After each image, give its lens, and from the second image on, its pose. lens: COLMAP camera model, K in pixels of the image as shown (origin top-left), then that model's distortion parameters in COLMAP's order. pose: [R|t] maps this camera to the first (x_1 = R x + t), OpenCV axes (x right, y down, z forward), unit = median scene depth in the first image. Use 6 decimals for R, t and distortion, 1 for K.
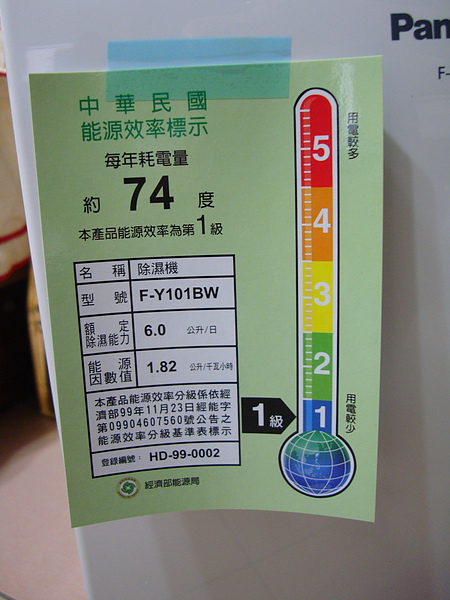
lens RADIAL K [[611.8, 0, 223.7], [0, 611.8, 298.4], [0, 0, 1]] dist [-0.036521, 0.000000]
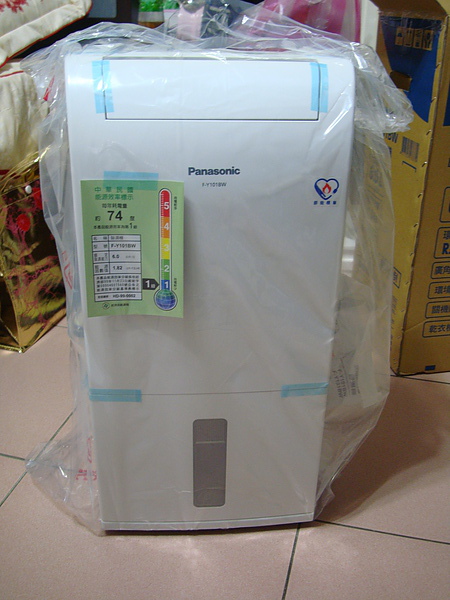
lens RADIAL K [[611.8, 0, 227.2], [0, 611.8, 300.5], [0, 0, 1]] dist [-0.036521, 0.000000]
pose [[0.993967, 0.029562, 0.105618, 0.143315], [-0.044491, 0.988876, 0.141929, -0.207917], [-0.100248, -0.145772, 0.984226, -2.335907]]
